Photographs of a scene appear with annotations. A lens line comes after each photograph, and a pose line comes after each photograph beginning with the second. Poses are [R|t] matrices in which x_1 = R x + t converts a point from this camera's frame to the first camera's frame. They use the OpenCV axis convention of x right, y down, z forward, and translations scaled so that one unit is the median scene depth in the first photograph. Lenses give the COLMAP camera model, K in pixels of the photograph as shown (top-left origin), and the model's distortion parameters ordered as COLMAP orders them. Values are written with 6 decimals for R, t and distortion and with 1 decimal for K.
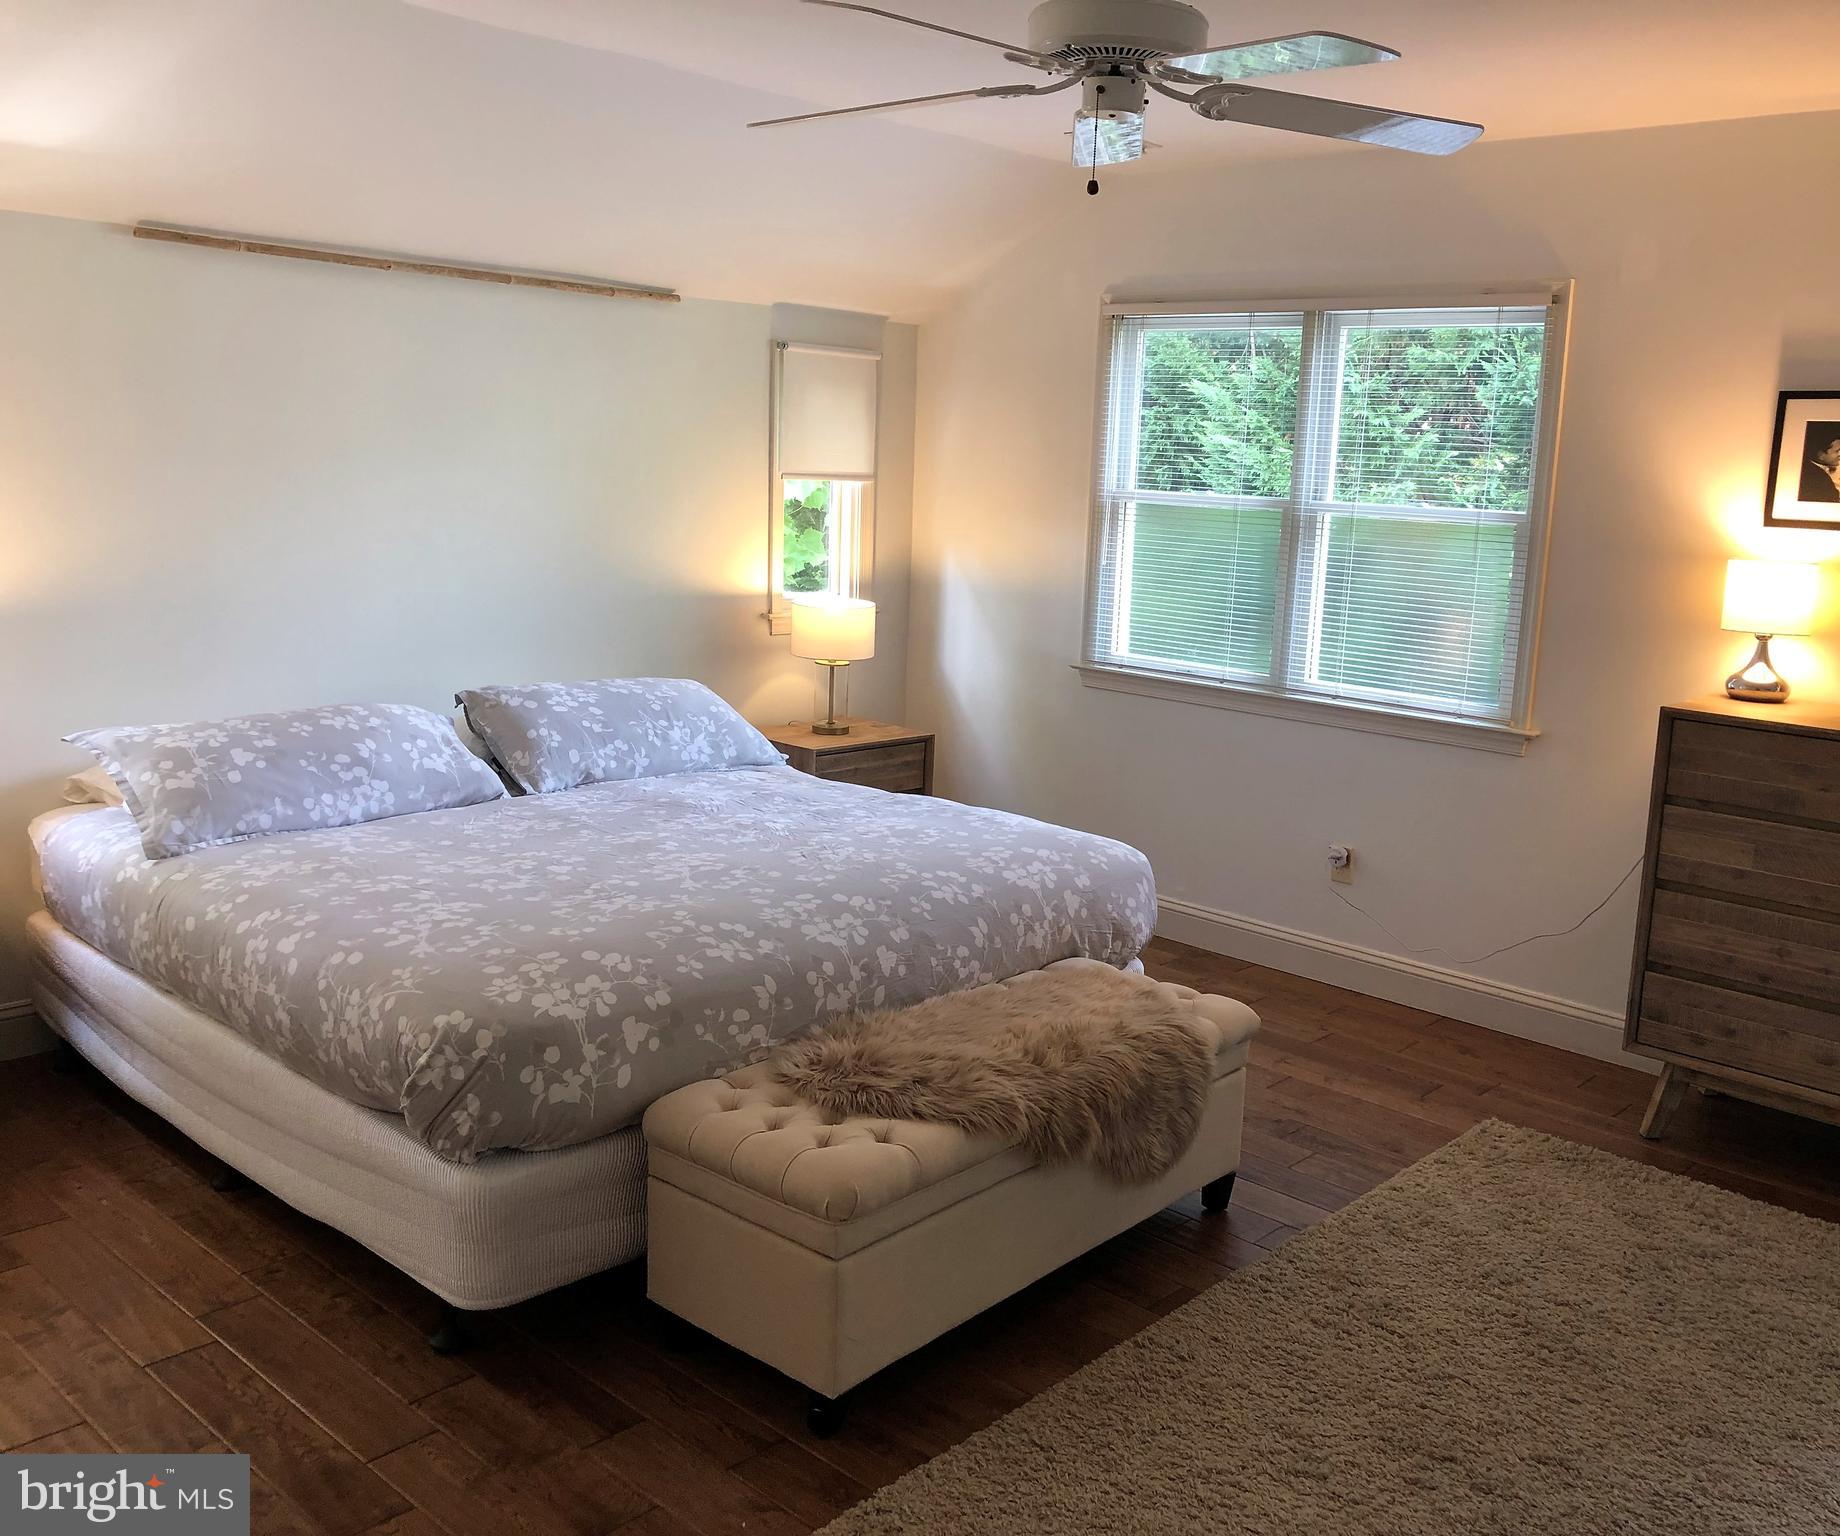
lens RADIAL K [[1717.6, 0, 924.2], [0, 1717.6, 768.6], [0, 0, 1]] dist [-0.001209, 0.000000]
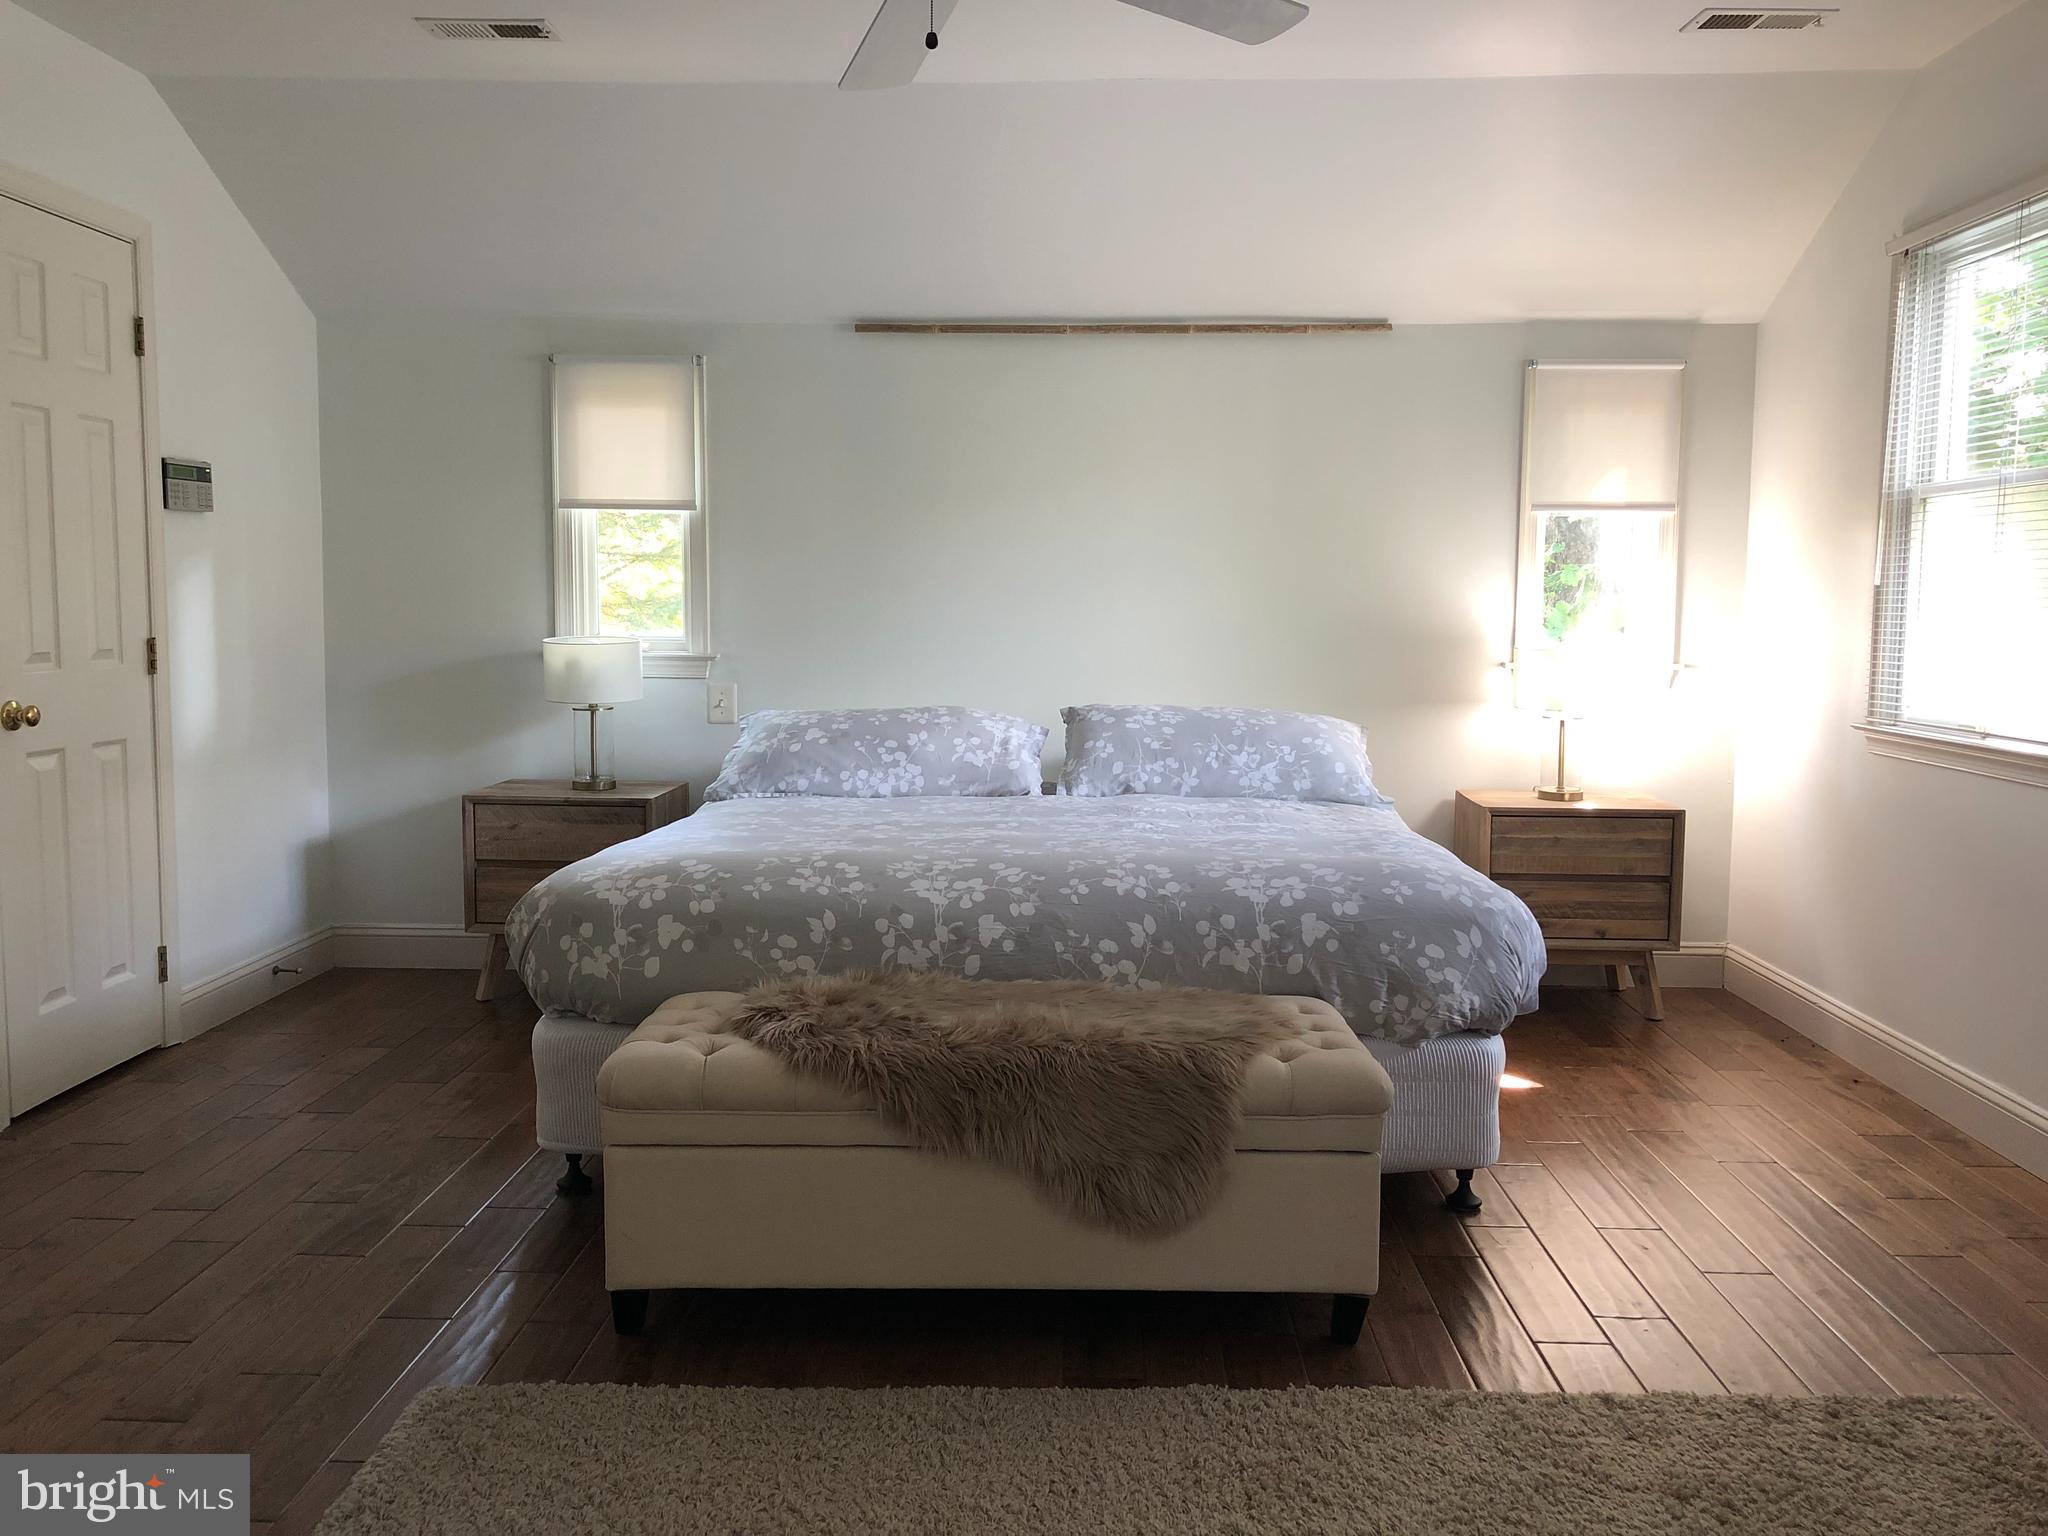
lens RADIAL K [[1659.4, 0, 1023.3], [0, 1659.4, 759.8], [0, 0, 1]] dist [0.093912, -0.003435]
pose [[0.632535, 0.035104, -0.773736, 0.600058], [-0.127488, 0.990066, -0.059304, 0.061476], [0.763967, 0.136154, 0.630727, 0.371986]]
